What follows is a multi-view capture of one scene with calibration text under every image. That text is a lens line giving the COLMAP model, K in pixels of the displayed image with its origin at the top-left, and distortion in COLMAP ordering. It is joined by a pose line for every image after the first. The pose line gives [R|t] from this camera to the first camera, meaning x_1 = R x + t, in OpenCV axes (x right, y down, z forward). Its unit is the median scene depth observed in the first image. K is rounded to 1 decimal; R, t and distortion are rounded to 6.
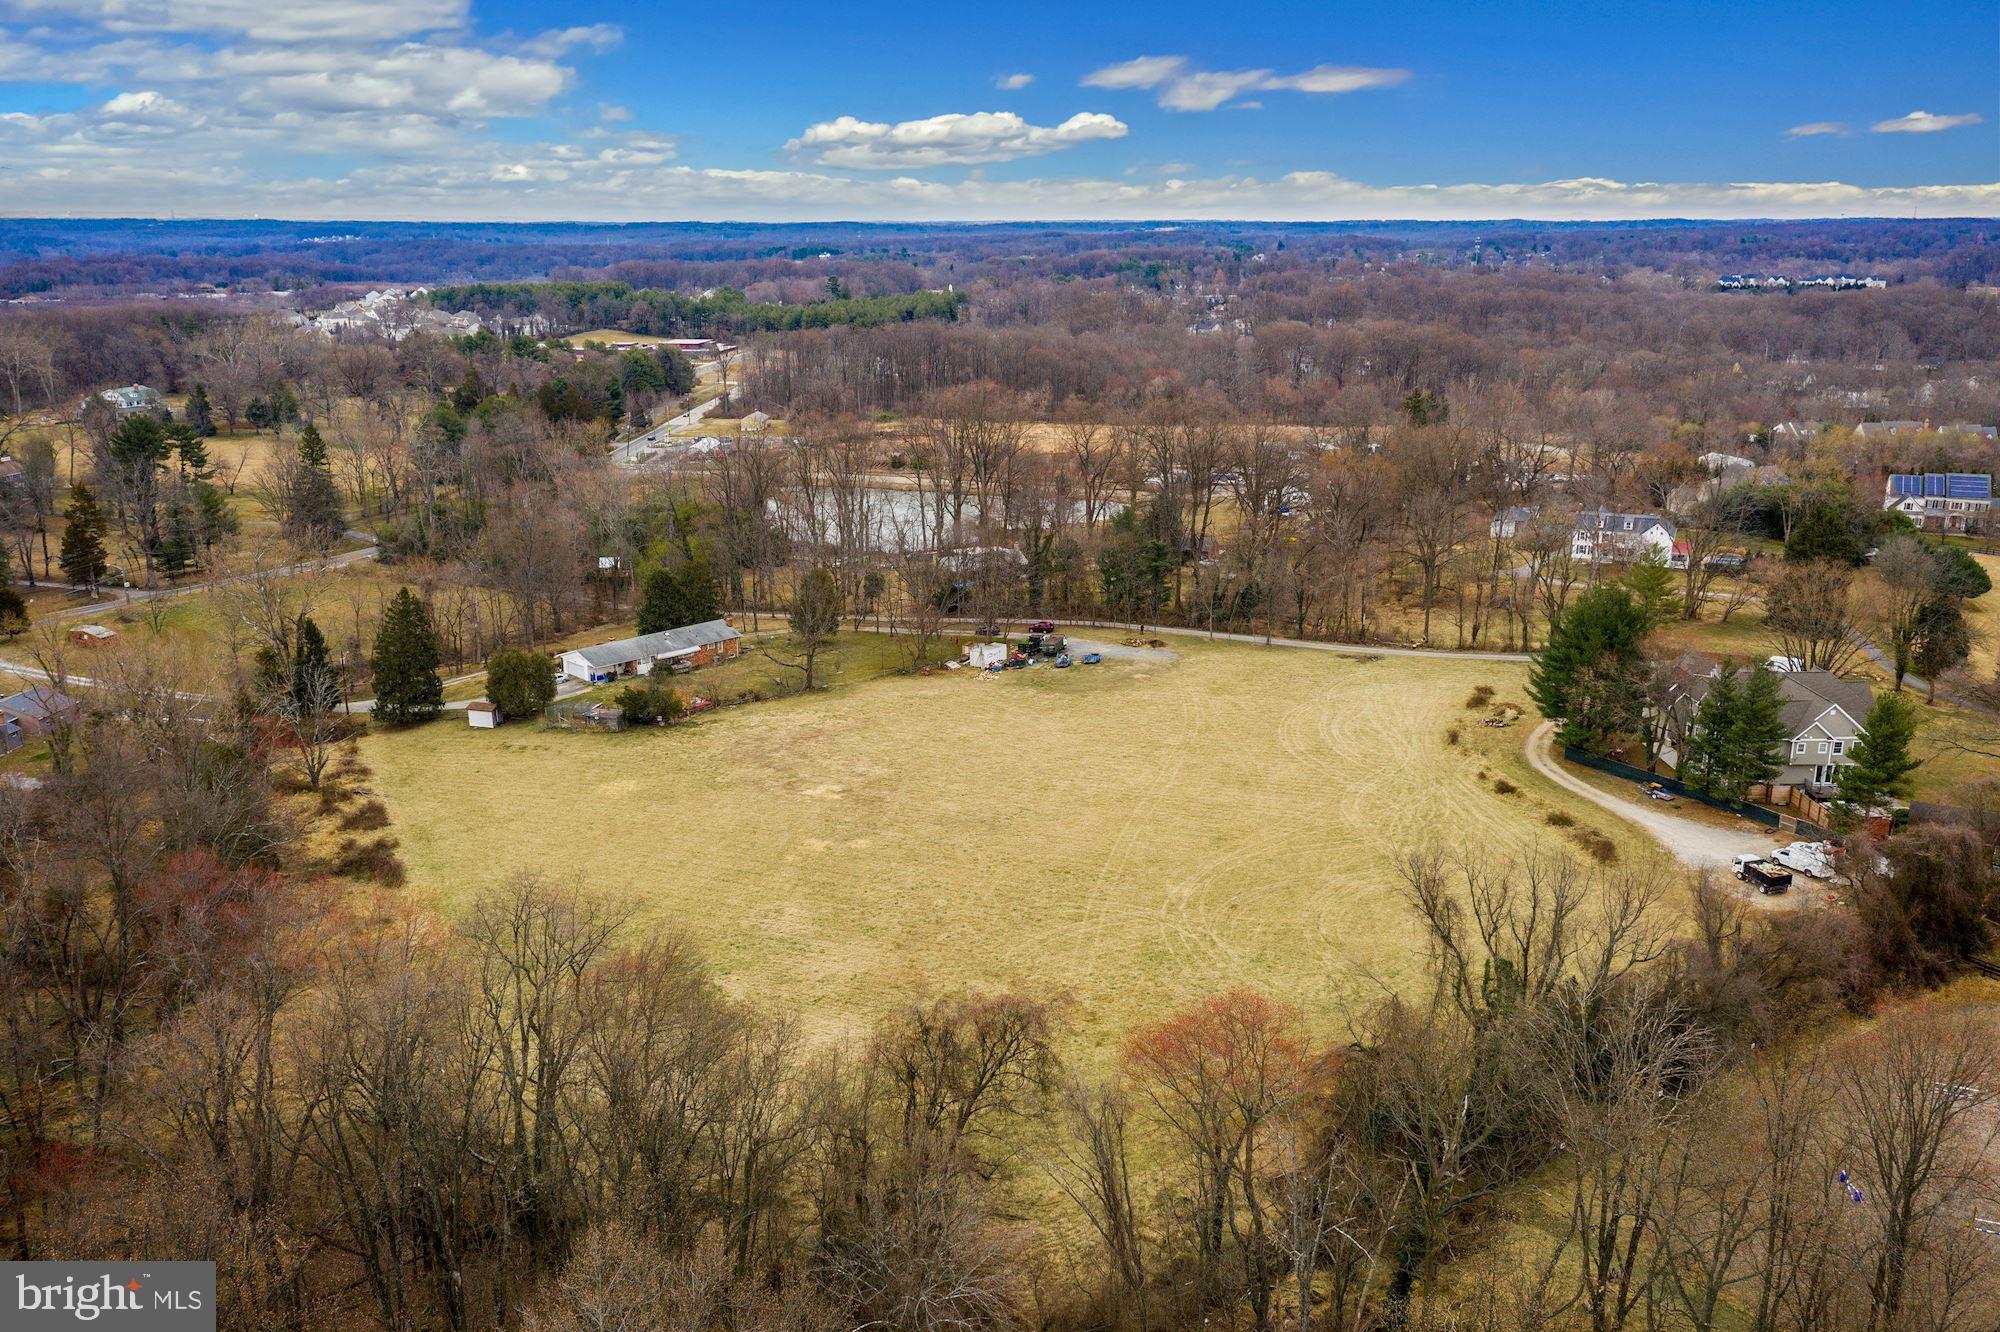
lens RADIAL K [[1612.8, 0, 1000.5], [0, 1612.8, 705.0], [0, 0, 1]] dist [0.035410, 0.013548]
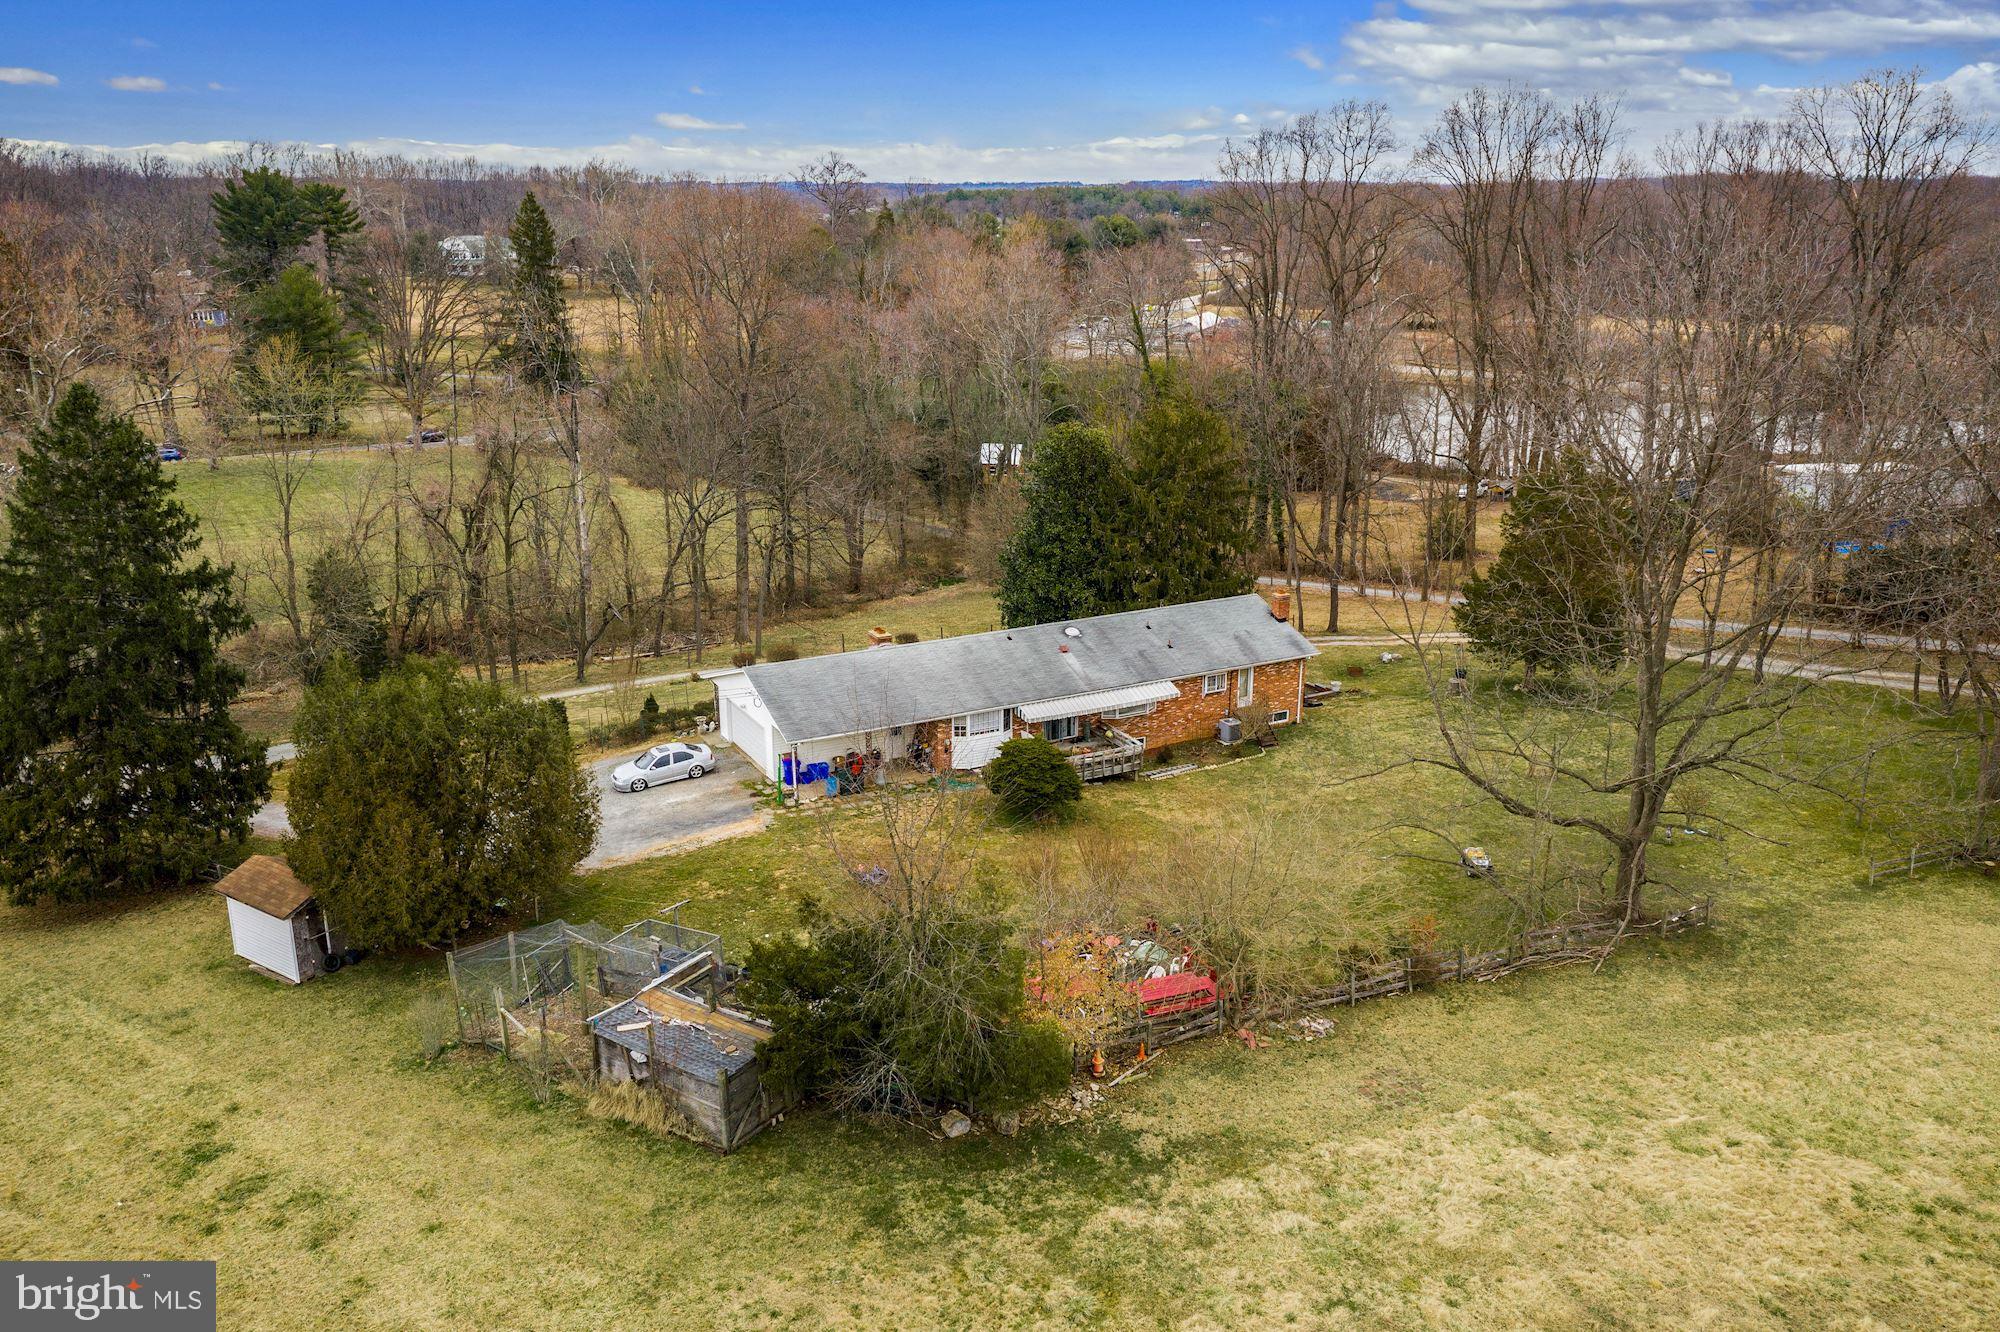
lens RADIAL K [[1597.9, 0, 1002.8], [0, 1597.9, 701.0], [0, 0, 1]] dist [0.009349, 0.032071]
pose [[0.957069, 0.093128, -0.274493, -0.133335], [-0.088569, 0.995648, 0.028985, -0.037598], [0.275998, -0.003429, 0.961152, 0.696230]]
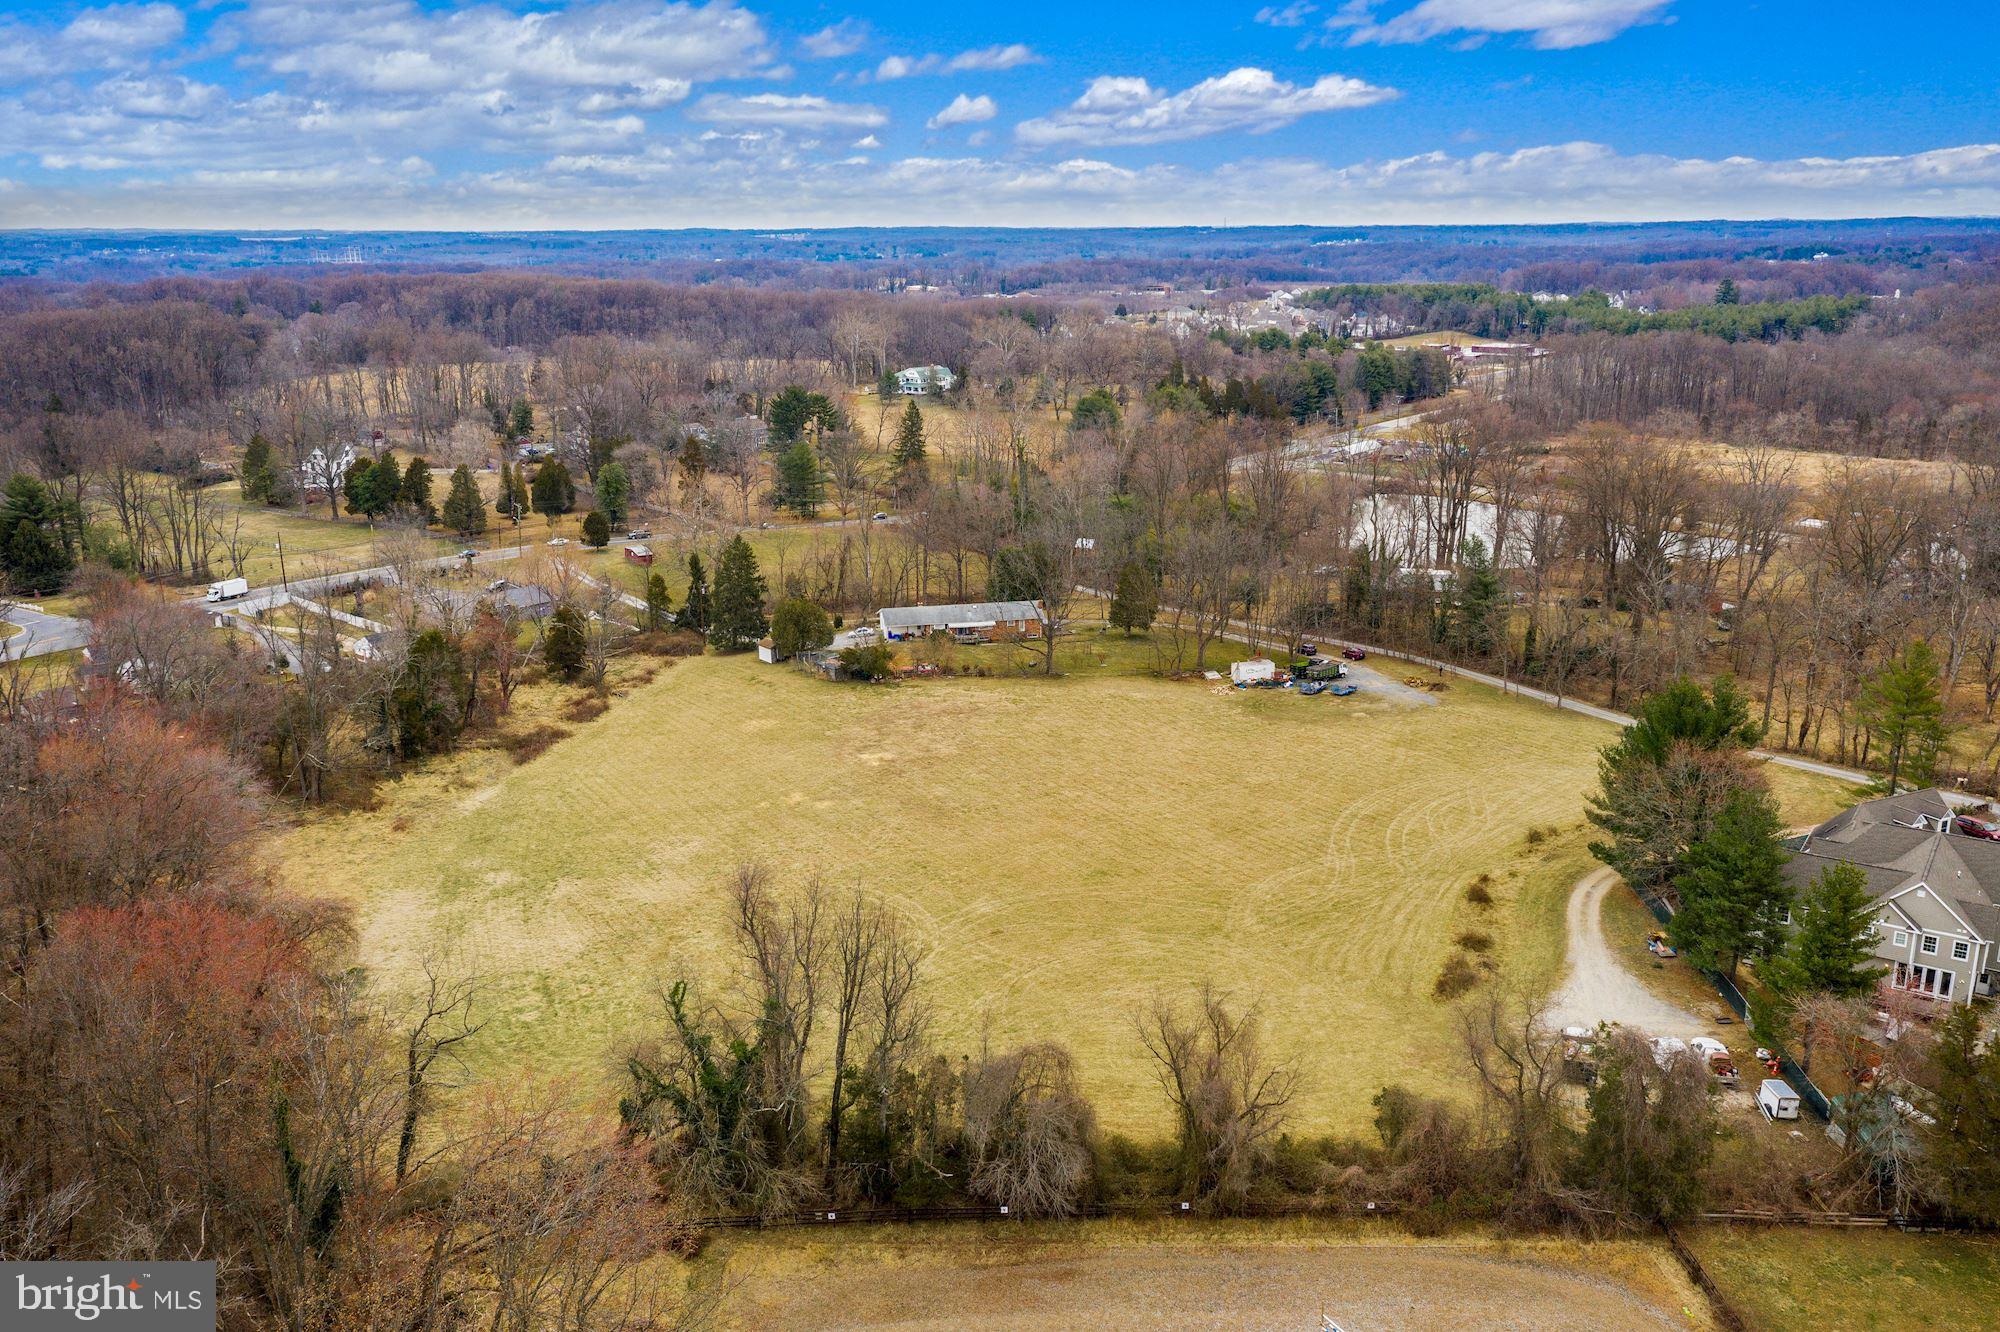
lens RADIAL K [[1579.1, 0, 999.5], [0, 1579.1, 771.1], [0, 0, 1]] dist [0.033527, 0.005841]
pose [[0.826154, 0.182037, -0.533227, 0.377842], [-0.159501, 0.983220, 0.088537, -0.031411], [0.540397, 0.011905, 0.841326, 0.122488]]
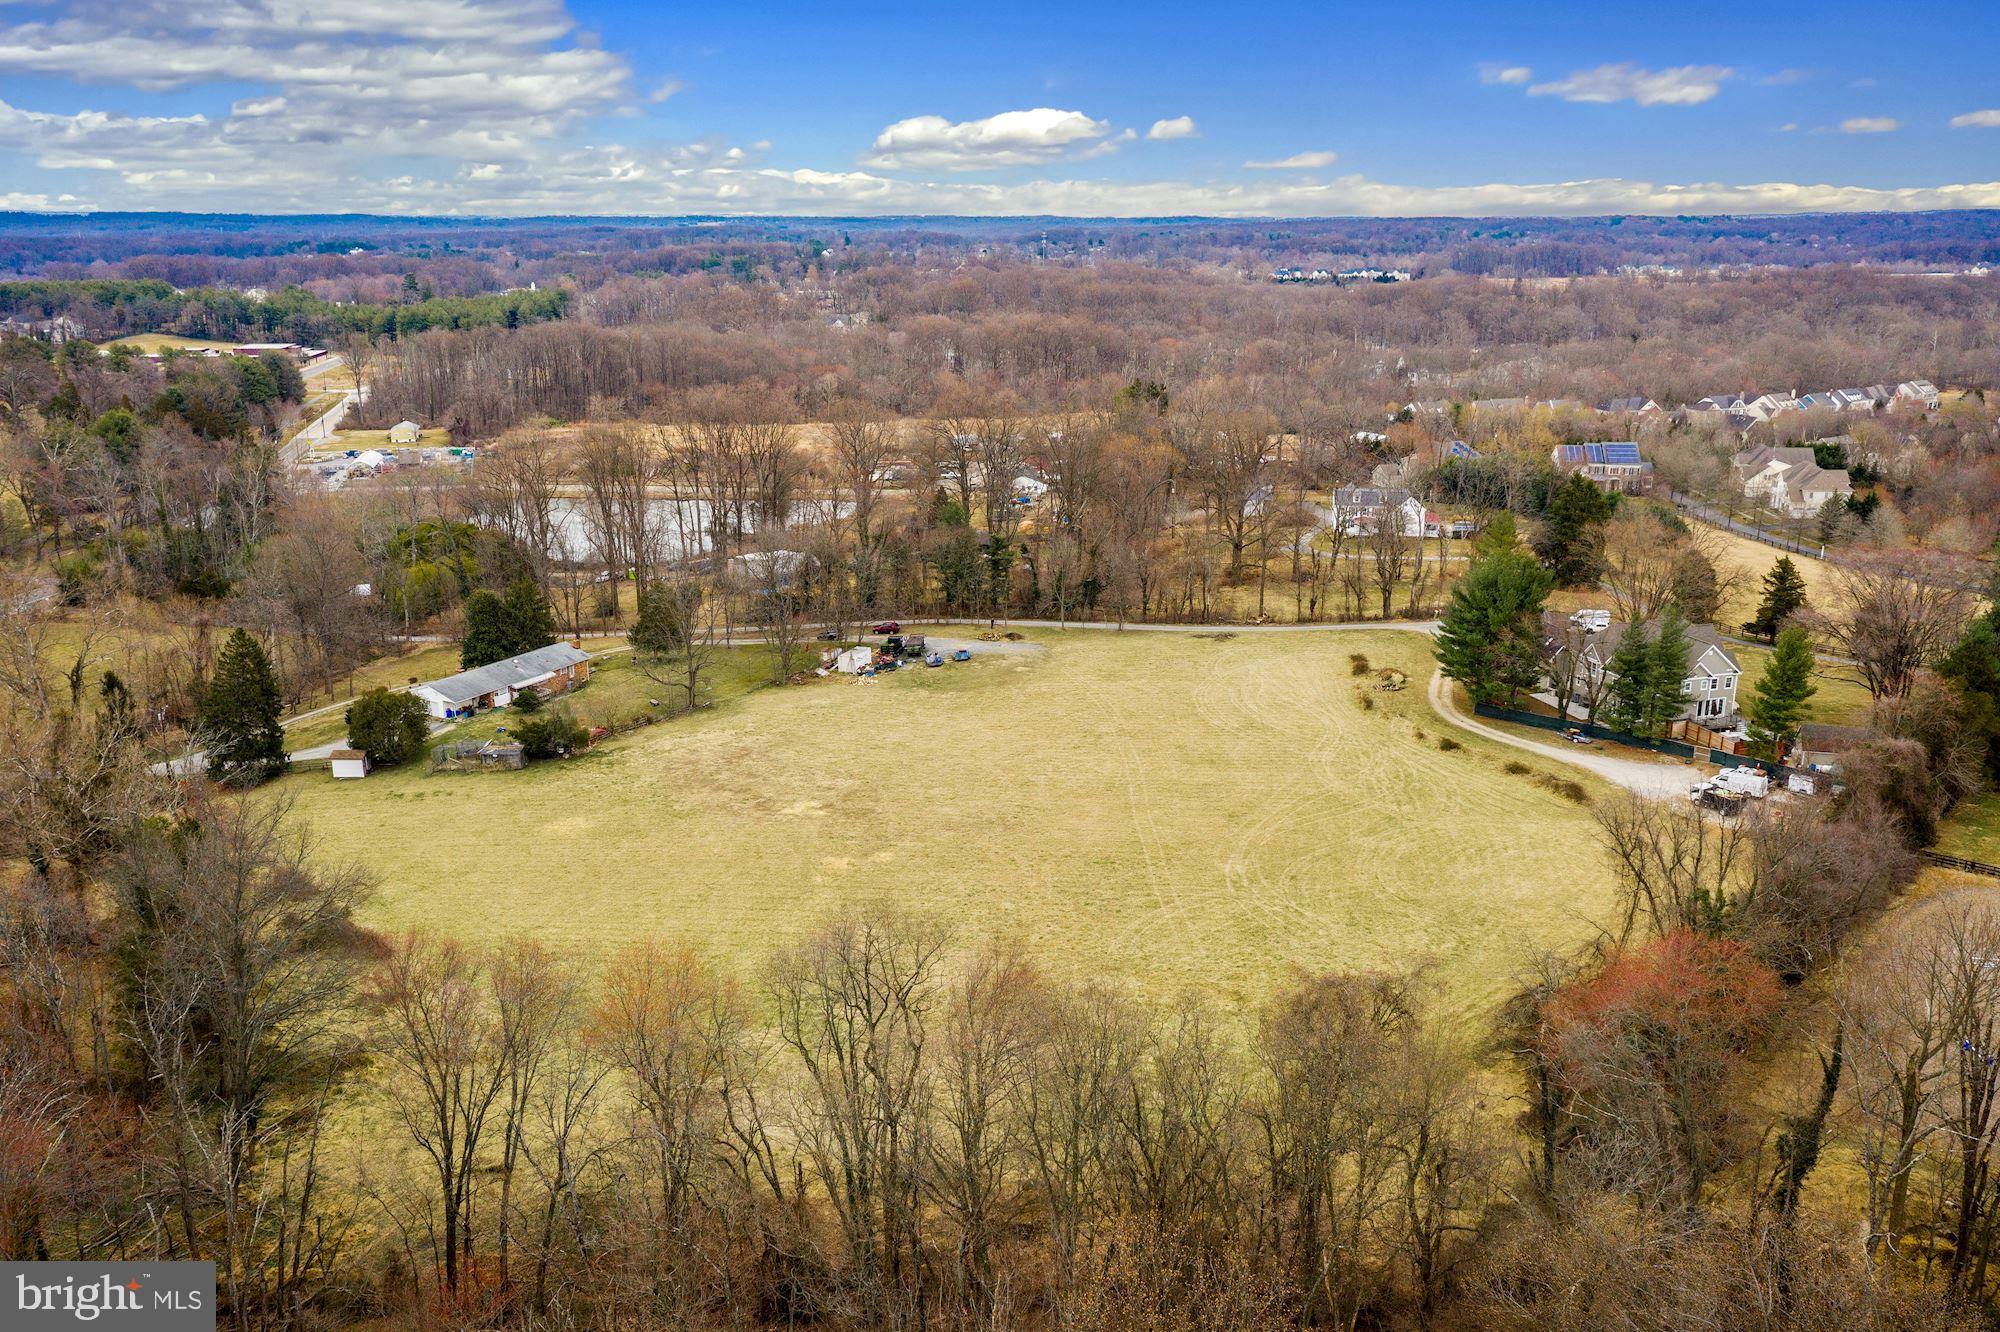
lens RADIAL K [[1652.7, 0, 1000.0], [0, 1652.7, 666.0], [0, 0, 1]] dist [0.010307, 0.123212]
pose [[0.963070, -0.071630, 0.259549, -0.180562], [0.078080, 0.996840, -0.014613, -0.005565], [-0.257682, 0.034339, 0.965619, 0.011839]]
